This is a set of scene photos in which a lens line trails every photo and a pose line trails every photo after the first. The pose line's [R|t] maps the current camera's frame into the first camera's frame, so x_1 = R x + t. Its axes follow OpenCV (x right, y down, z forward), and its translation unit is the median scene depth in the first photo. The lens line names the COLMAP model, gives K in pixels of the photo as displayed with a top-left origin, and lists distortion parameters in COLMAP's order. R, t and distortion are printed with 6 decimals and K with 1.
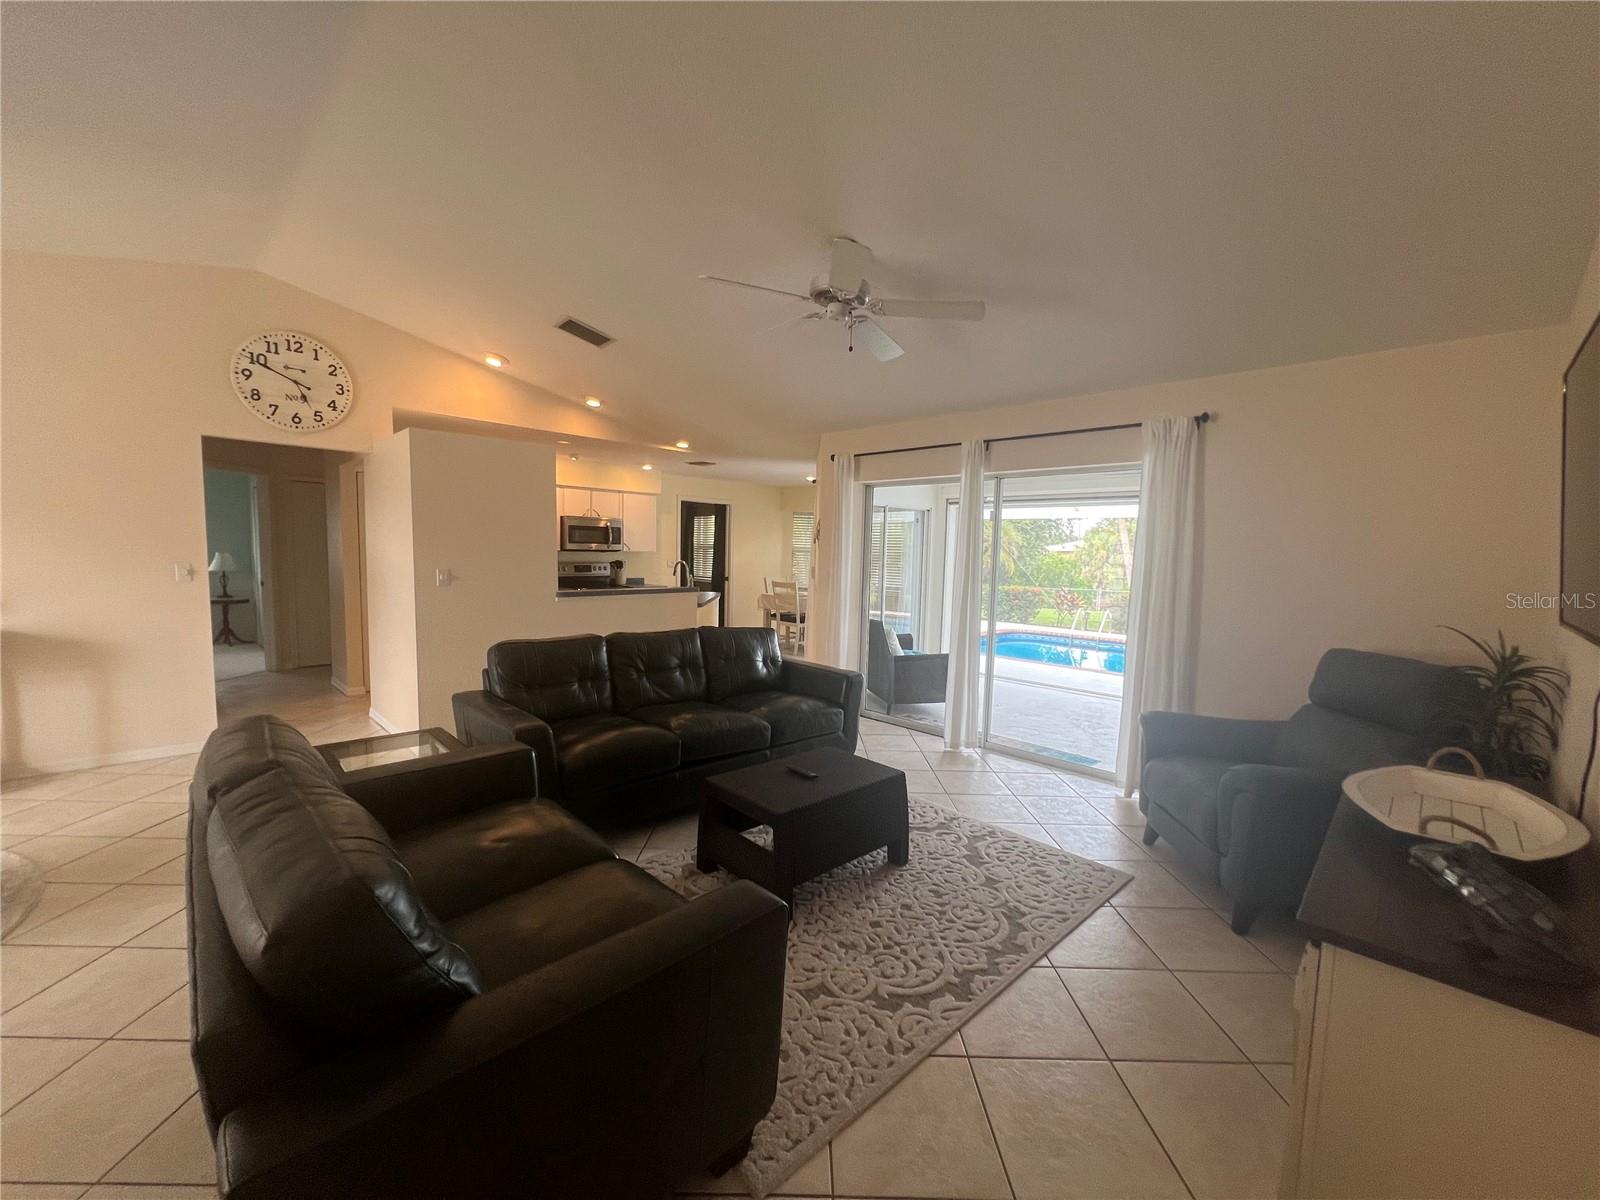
lens RADIAL K [[643.1, 0, 796.0], [0, 643.1, 602.2], [0, 0, 1]] dist [-0.001682, 0.000267]
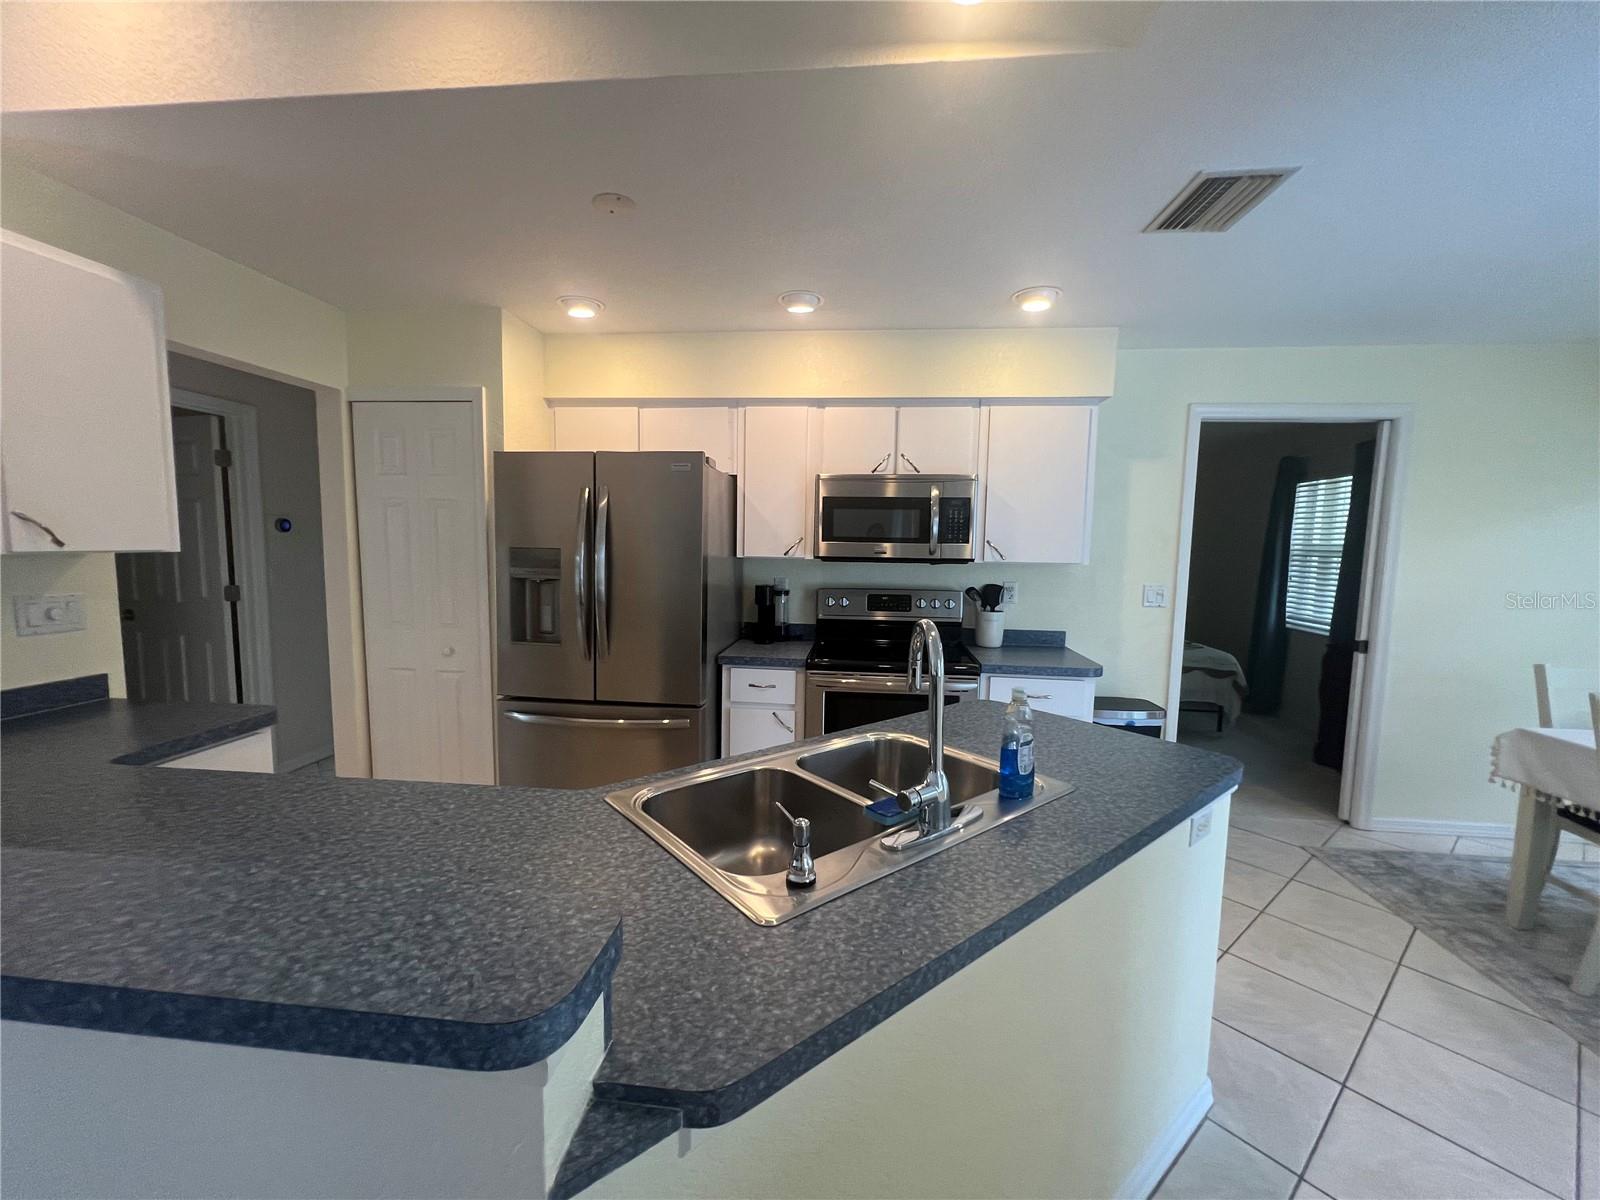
lens RADIAL K [[643.1, 0, 796.0], [0, 643.1, 600.3], [0, 0, 1]] dist [-0.001682, 0.000267]
pose [[0.638699, 0.064385, -0.766759, -0.048514], [-0.070061, 0.997220, 0.025377, -0.058168], [0.766261, 0.037512, 0.641434, 0.665263]]
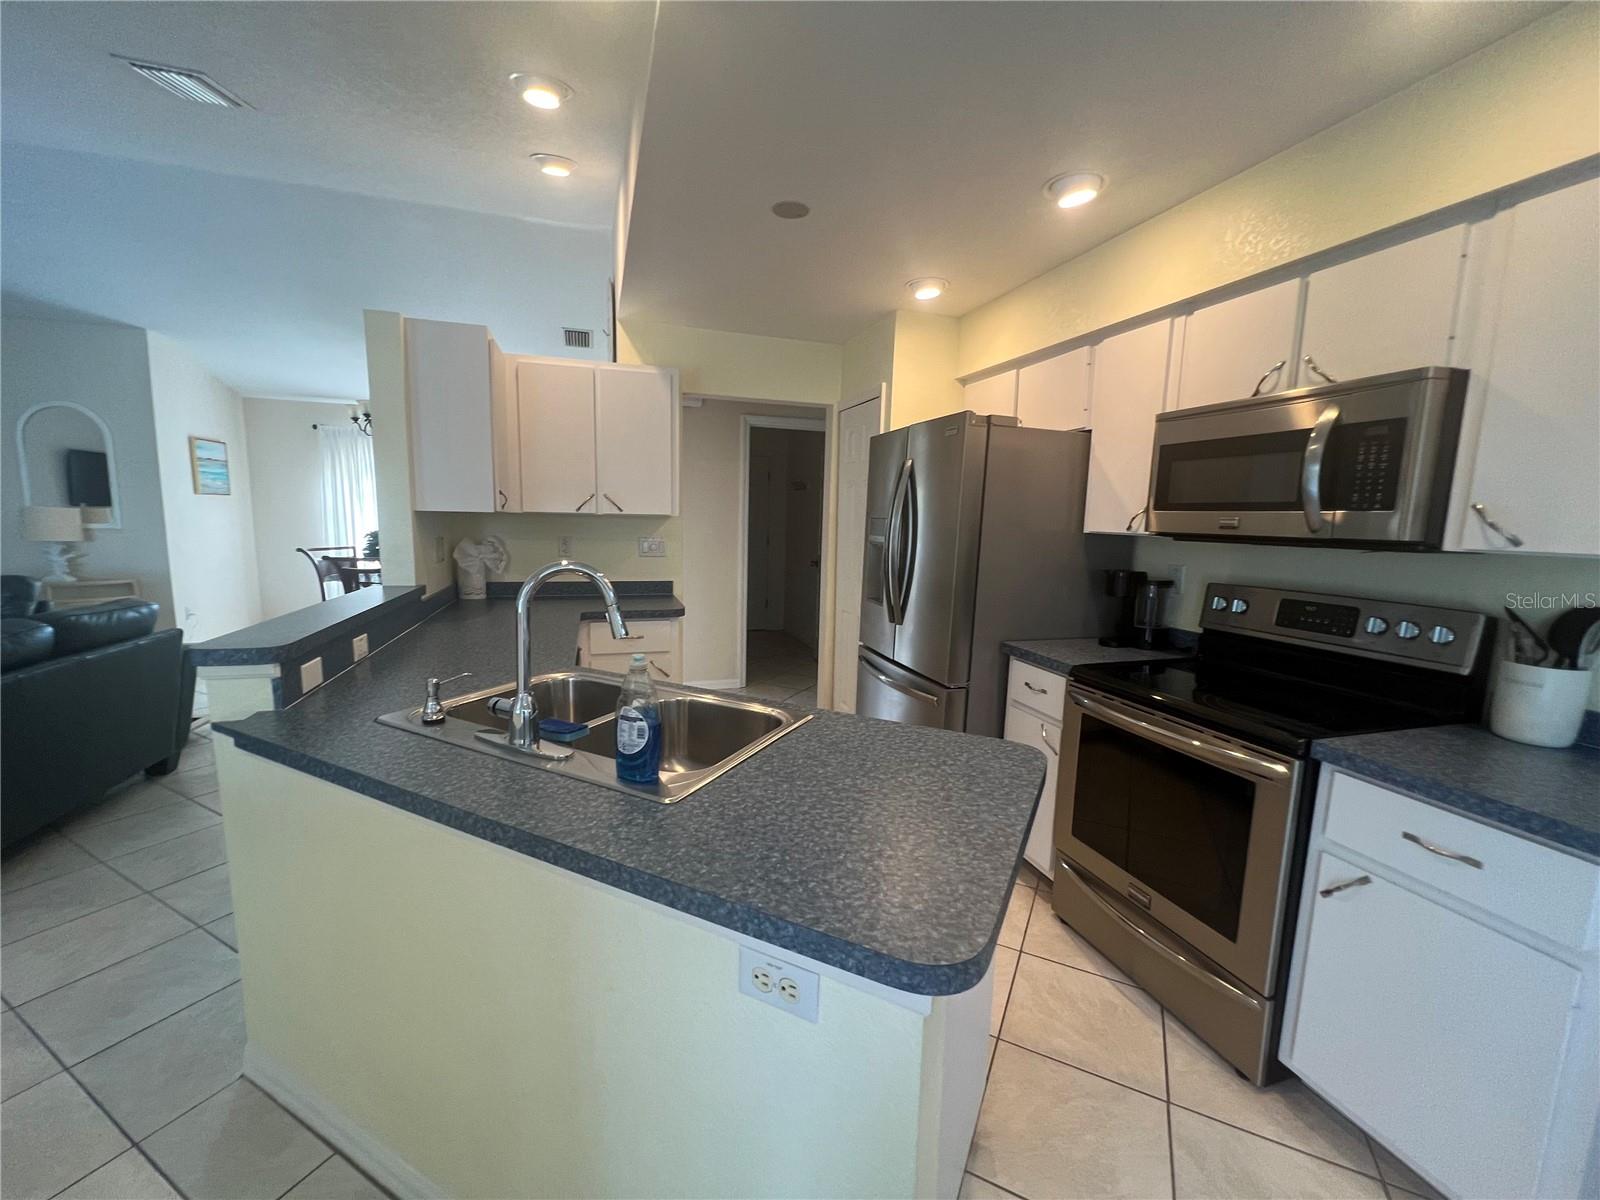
lens RADIAL K [[643.1, 0, 801.0], [0, 643.1, 604.2], [0, 0, 1]] dist [-0.001682, 0.000267]
pose [[-0.442978, 0.097344, -0.891232, -0.027673], [-0.104788, 0.981652, 0.159304, -0.072868], [0.890388, 0.163959, -0.424650, 0.900804]]
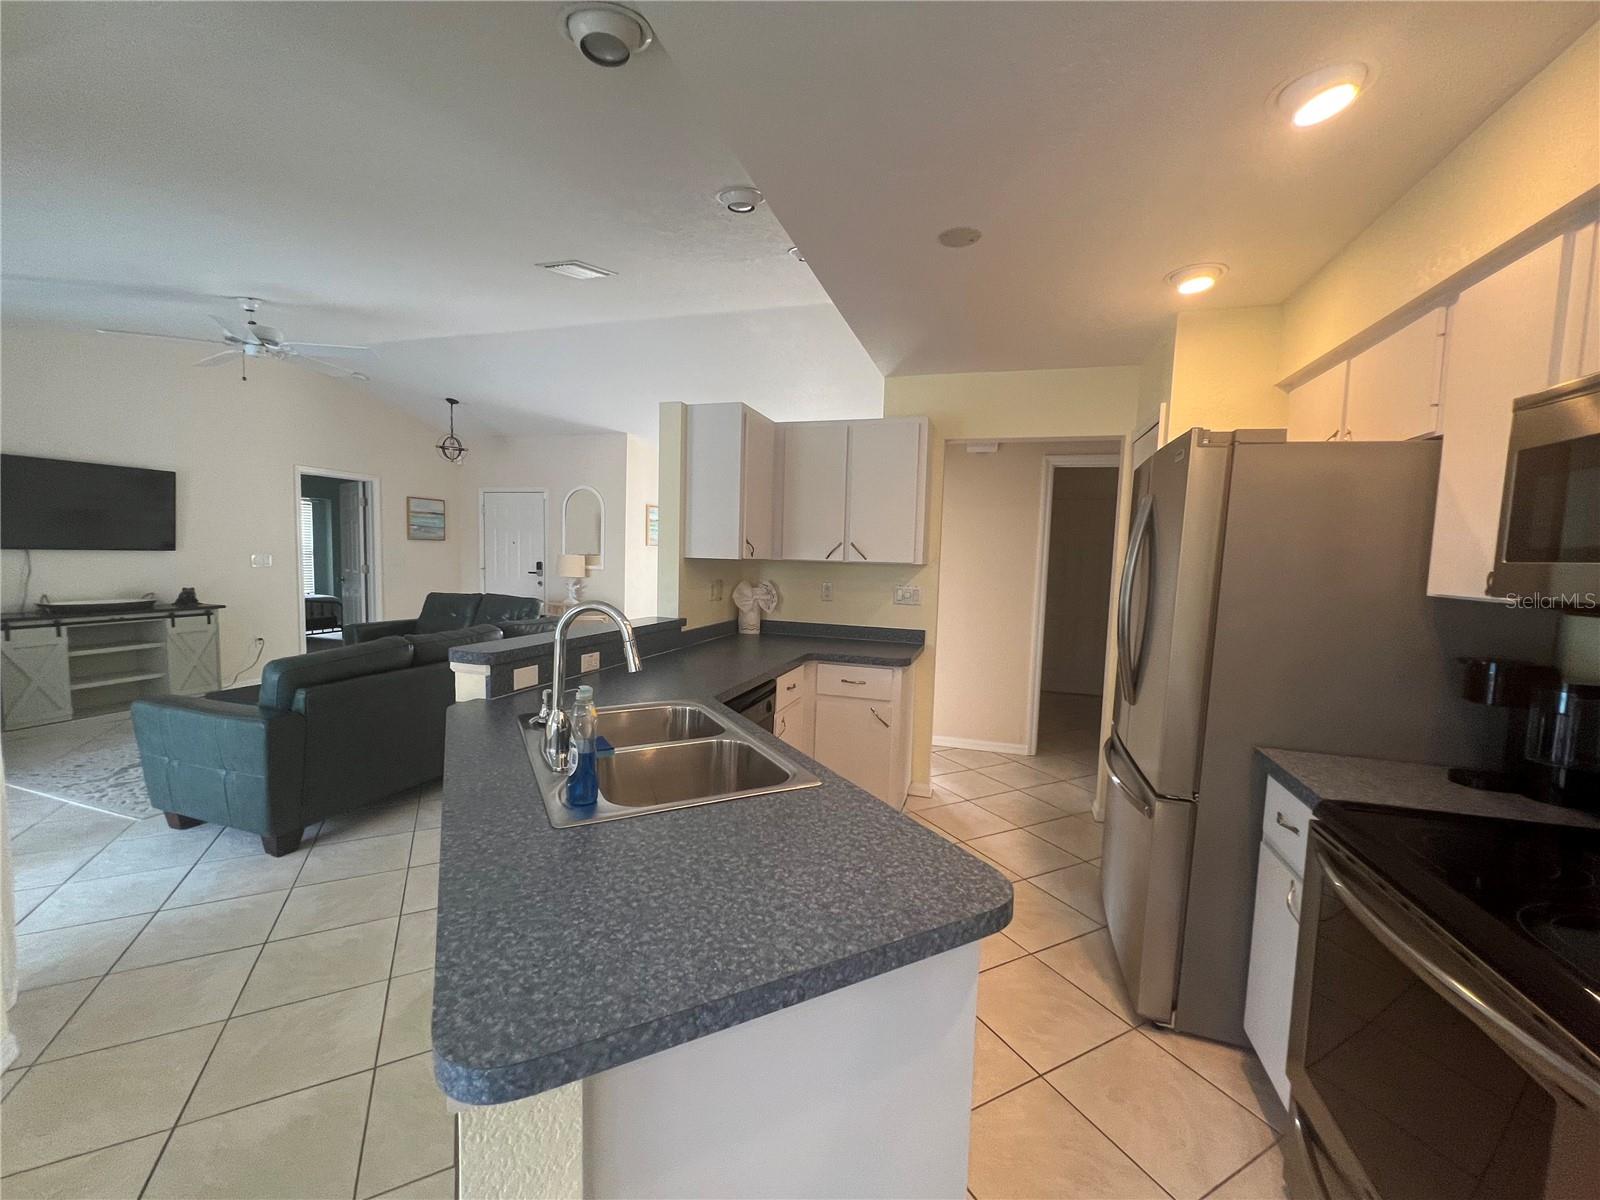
lens RADIAL K [[643.1, 0, 796.8], [0, 643.1, 605.5], [0, 0, 1]] dist [-0.001682, 0.000267]
pose [[-0.879348, -0.001804, -0.476175, -0.106049], [-0.081386, 0.985848, 0.146560, -0.081947], [0.469172, 0.167632, -0.867051, 0.965027]]
